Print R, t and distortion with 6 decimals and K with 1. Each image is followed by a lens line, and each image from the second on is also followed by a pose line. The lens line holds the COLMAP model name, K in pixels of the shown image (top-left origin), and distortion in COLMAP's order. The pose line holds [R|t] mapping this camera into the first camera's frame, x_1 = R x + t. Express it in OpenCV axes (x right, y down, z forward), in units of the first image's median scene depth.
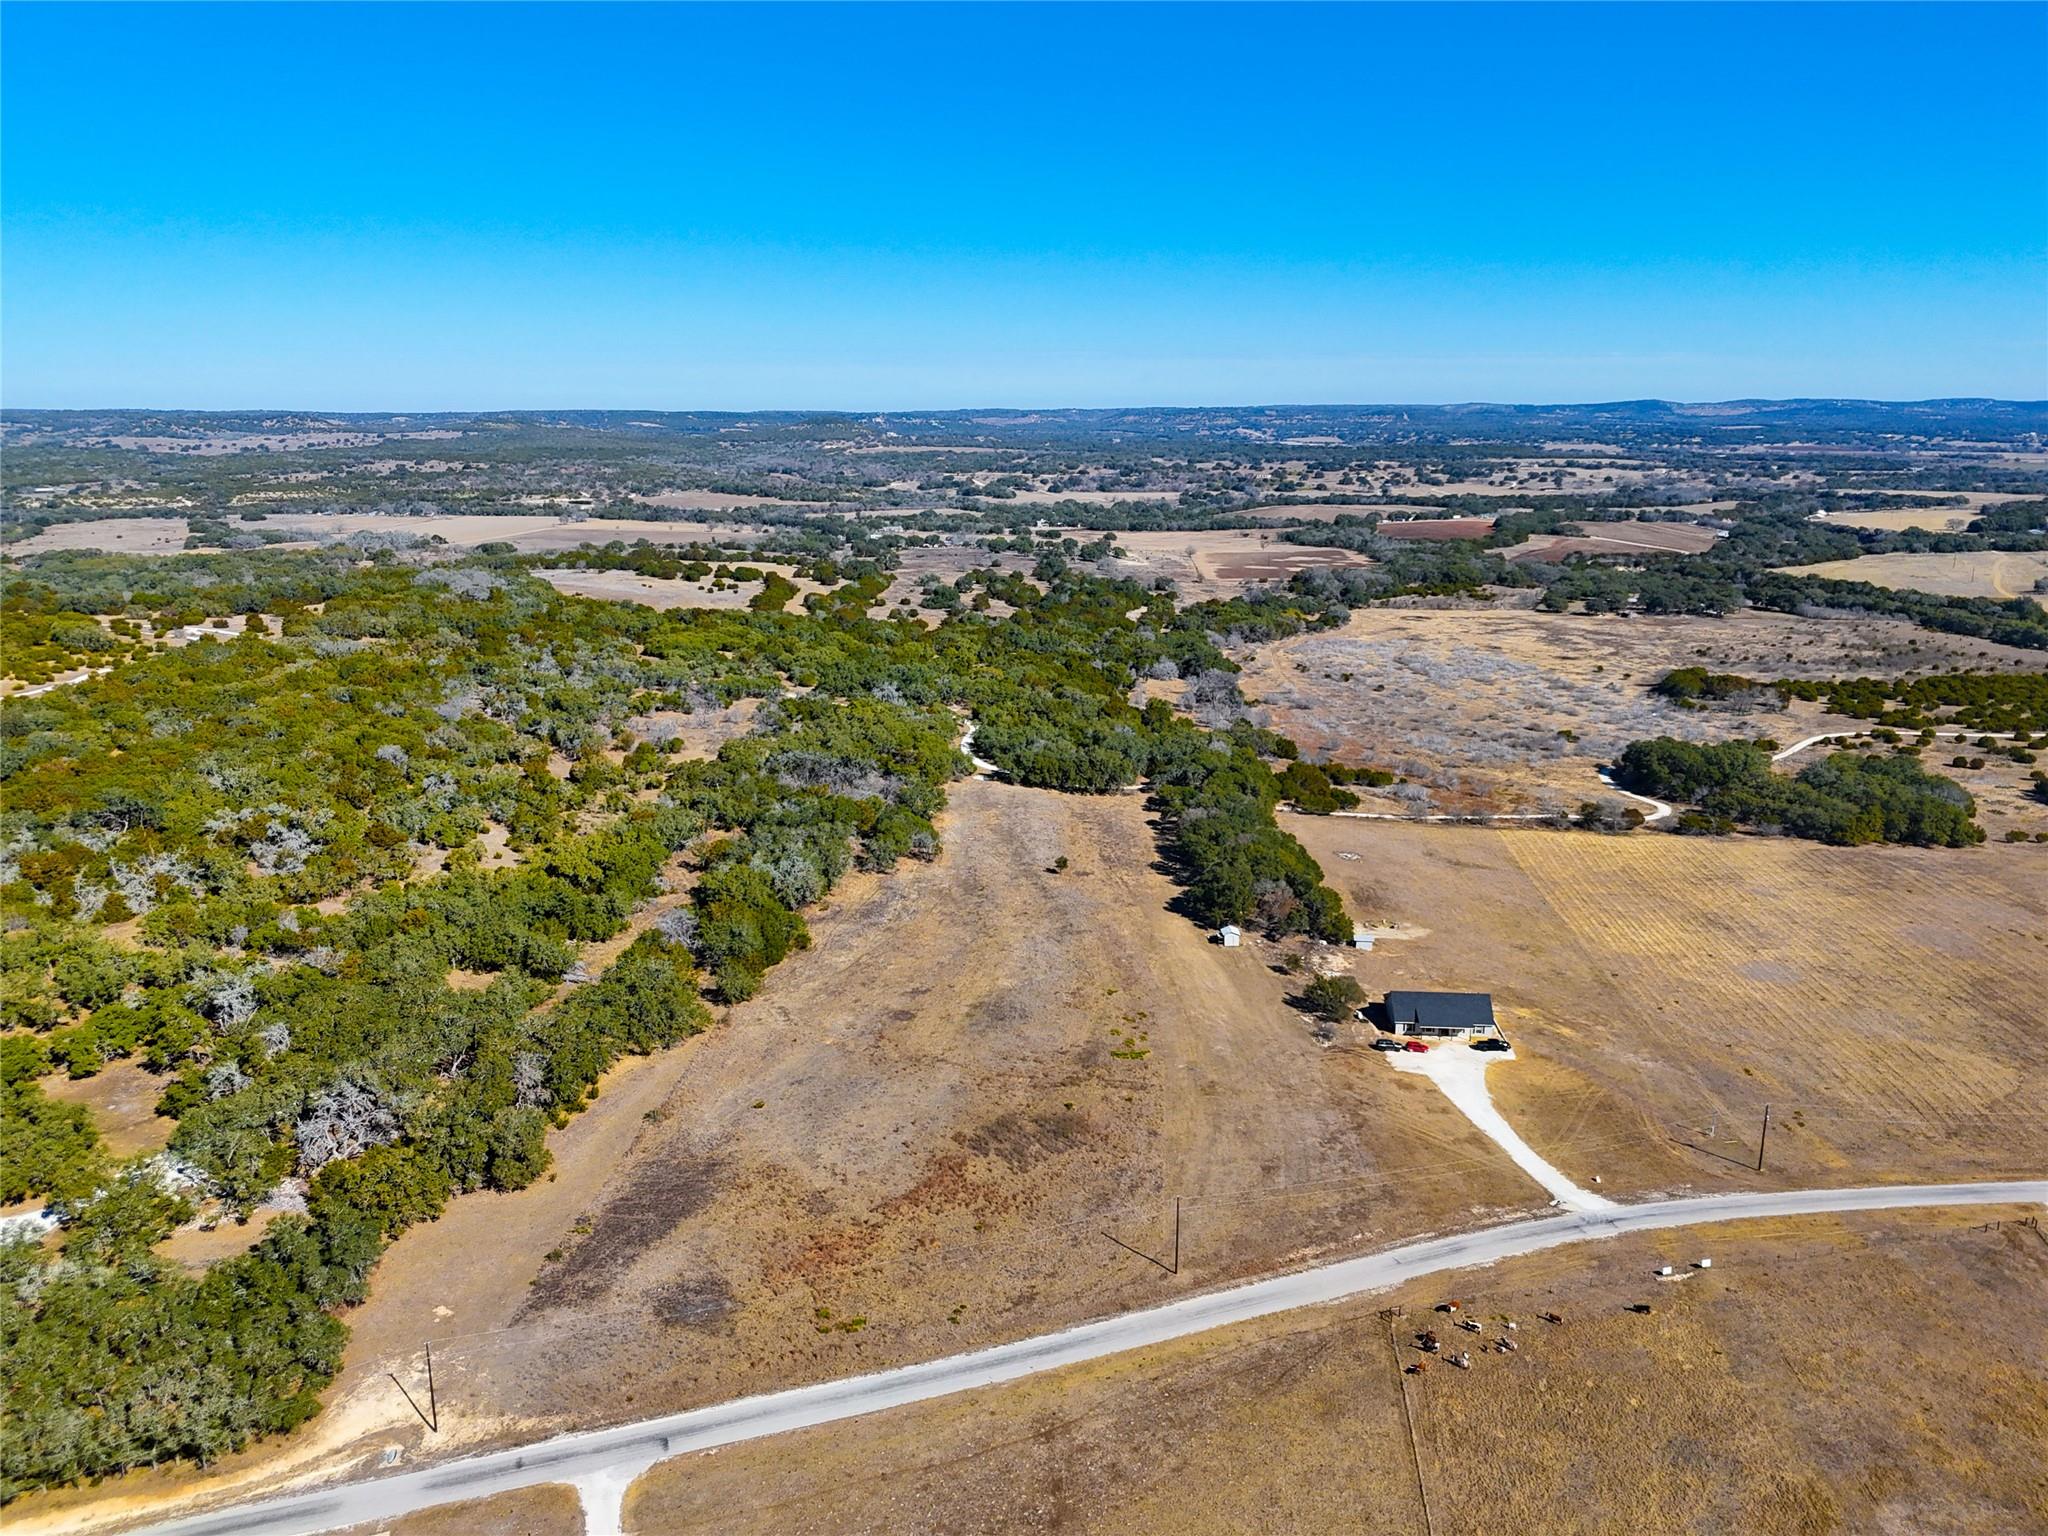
lens RADIAL K [[1503.4, 0, 1024.0], [0, 1503.4, 768.0], [0, 0, 1]] dist [0.112798, -0.164929]
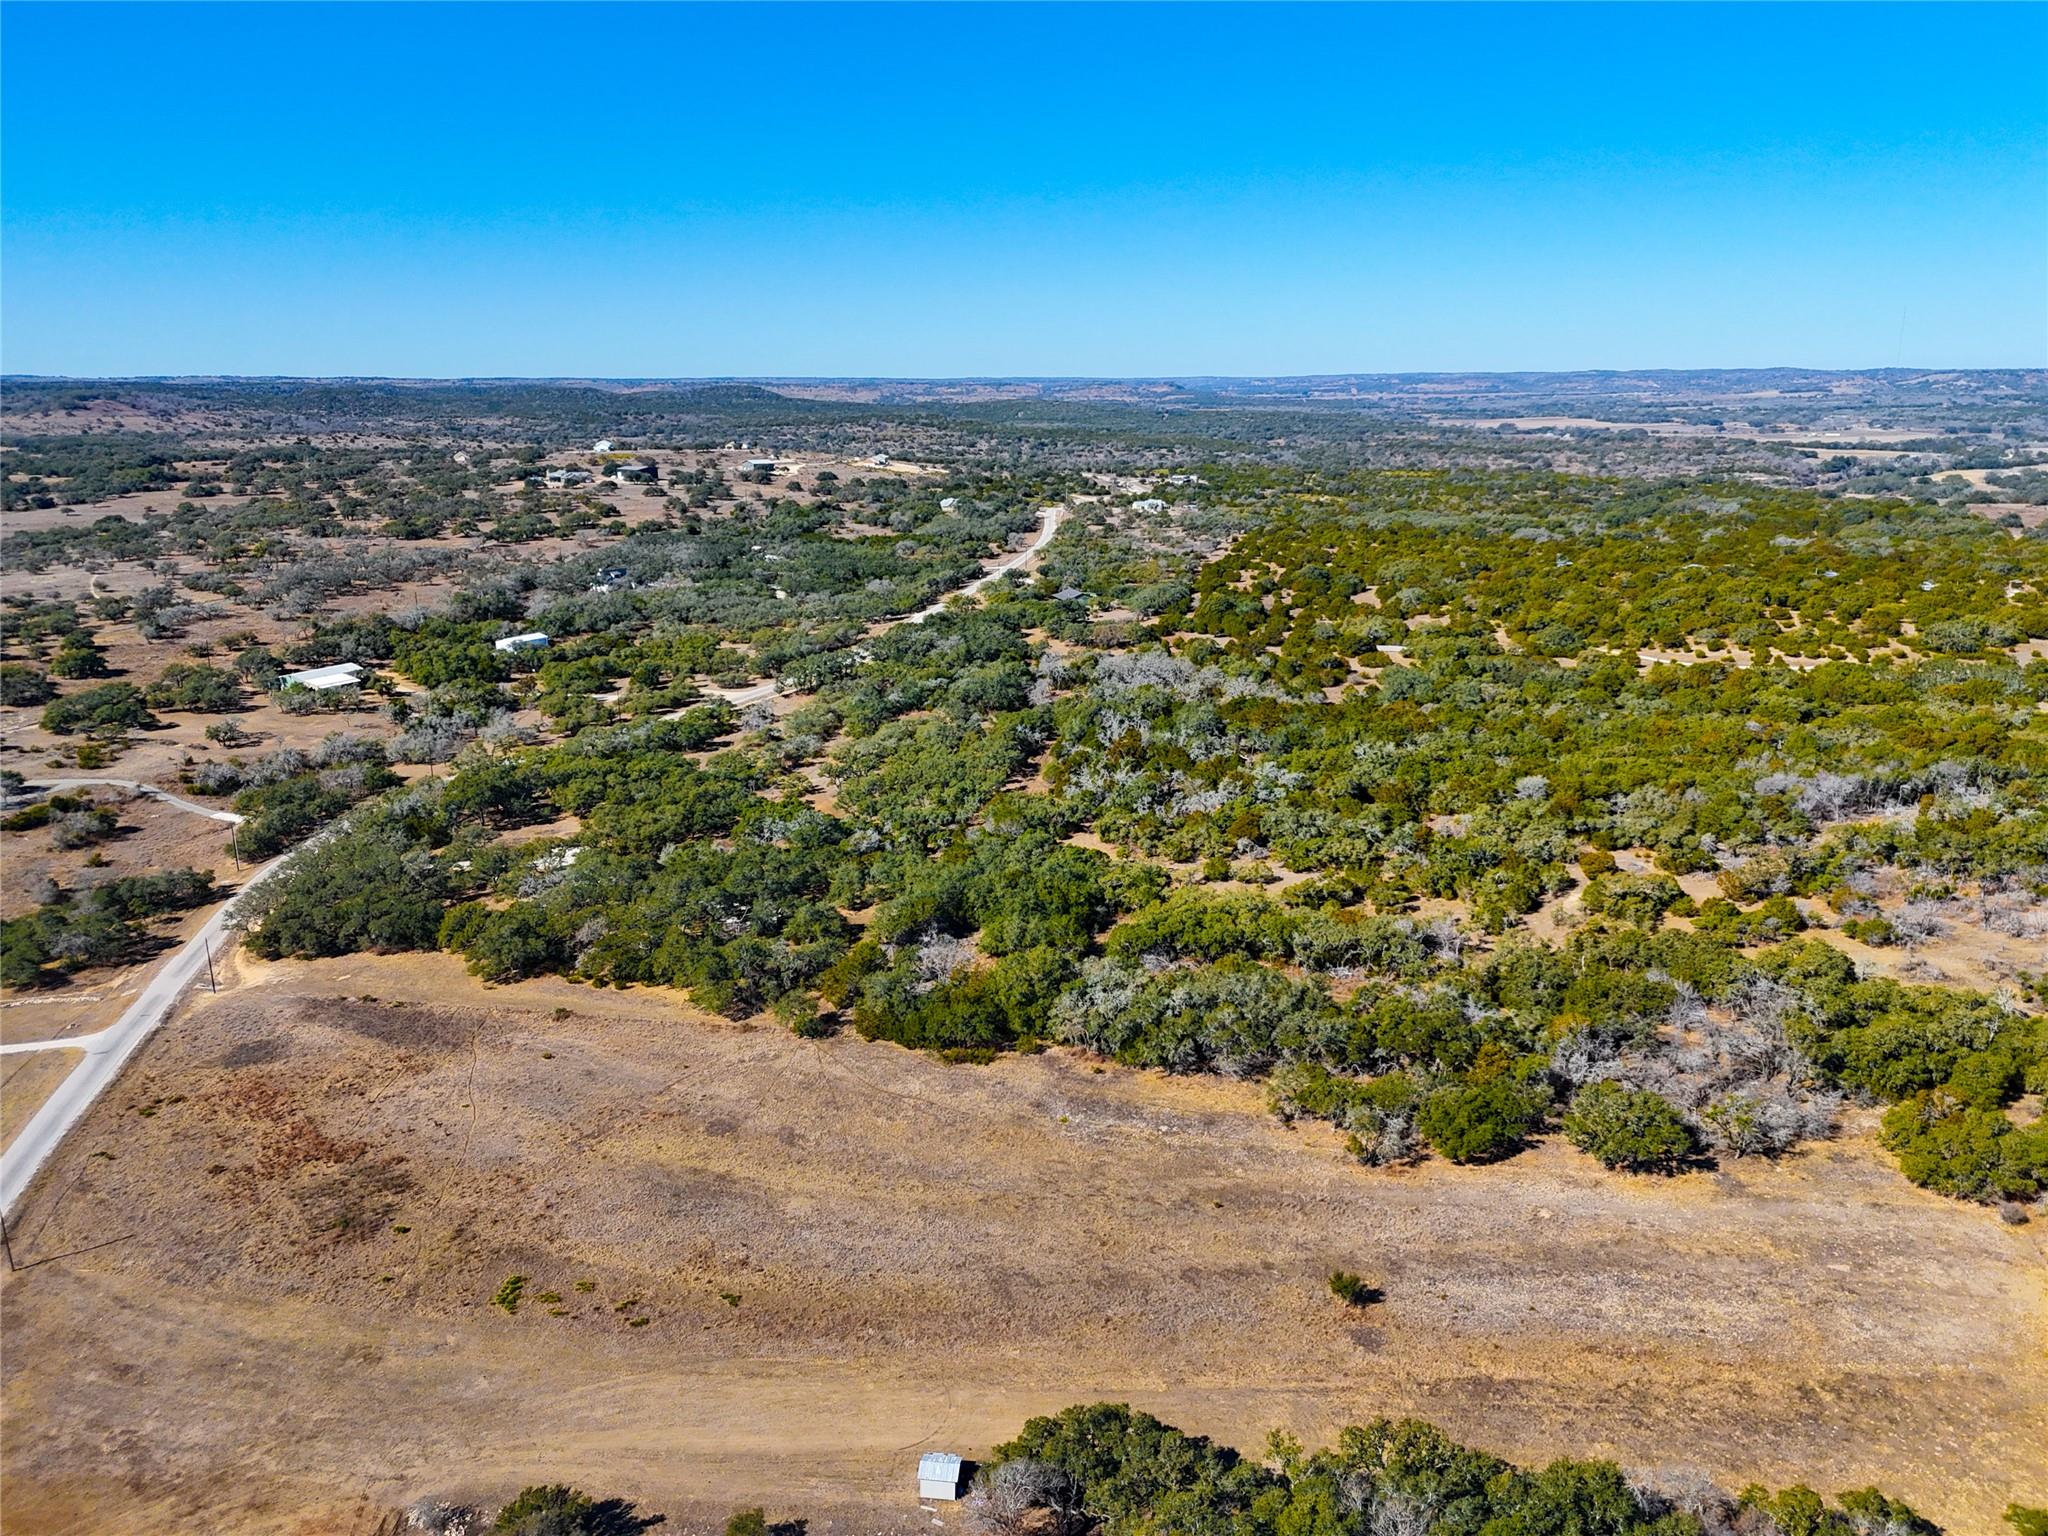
lens RADIAL K [[1502.5, 0, 1023.8], [0, 1502.5, 781.0], [0, 0, 1]] dist [0.075033, -0.063191]
pose [[-0.136027, 0.262401, -0.955323, 0.510874], [-0.224099, 0.931143, 0.287668, -0.228872], [0.965027, 0.253218, -0.067857, 0.945234]]
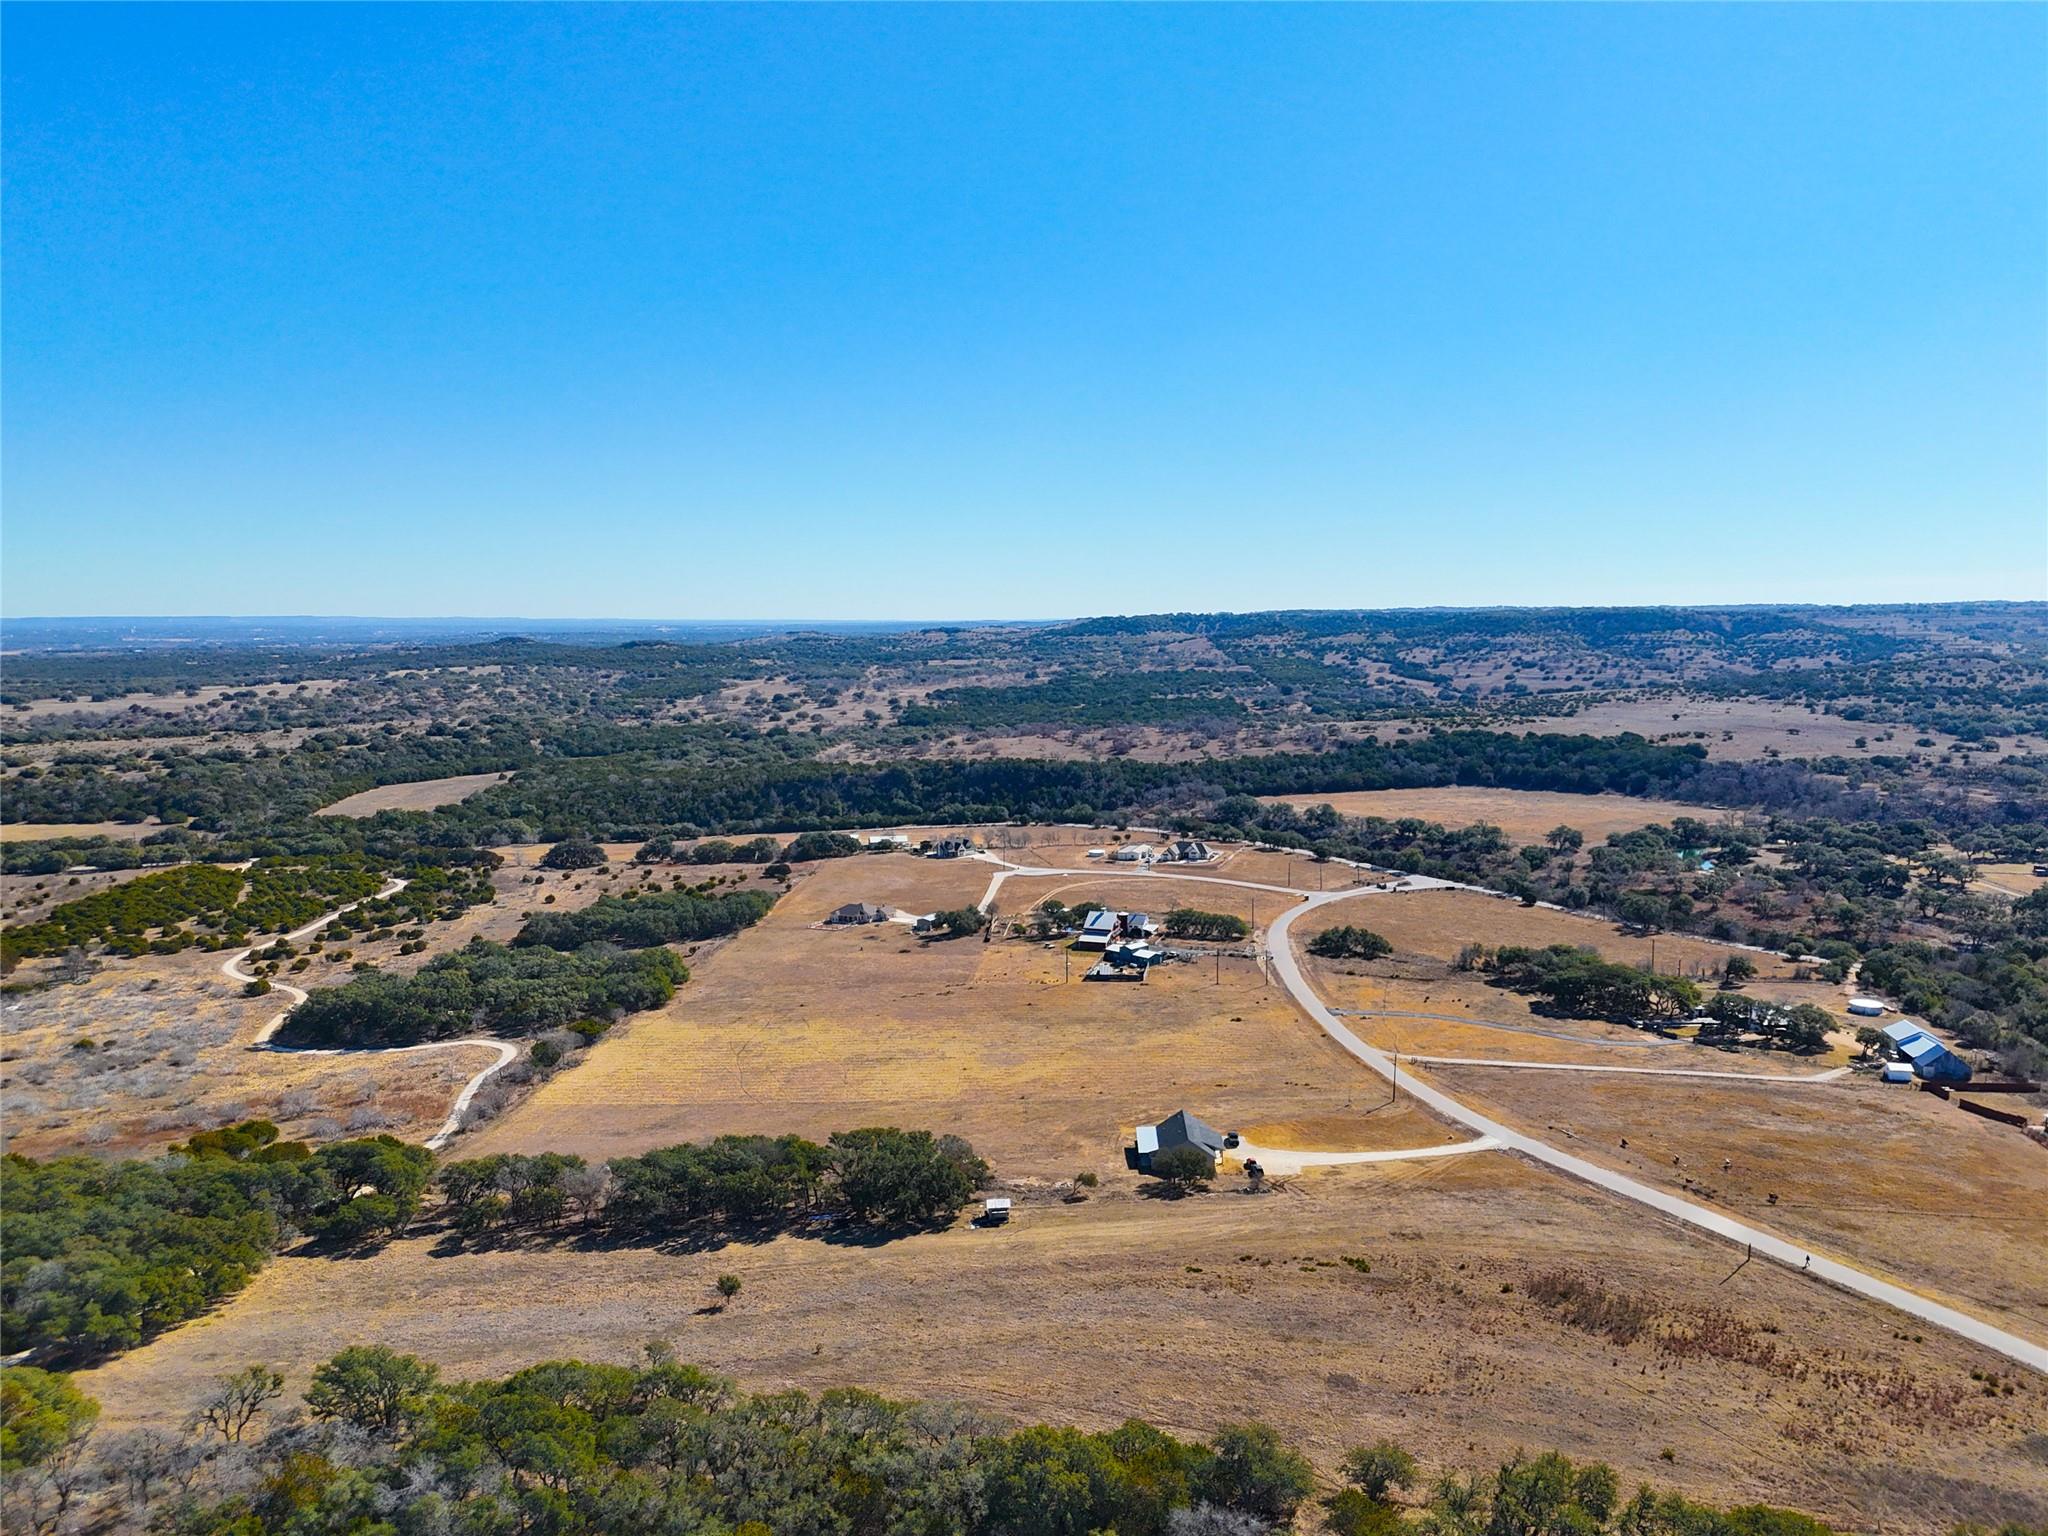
lens RADIAL K [[1502.5, 0, 1023.8], [0, 1502.5, 781.0], [0, 0, 1]] dist [0.075033, -0.063191]
pose [[-0.047282, -0.108703, 0.992949, -0.649570], [0.237144, 0.964419, 0.116872, -0.206799], [-0.970323, 0.240998, -0.019821, 0.890839]]
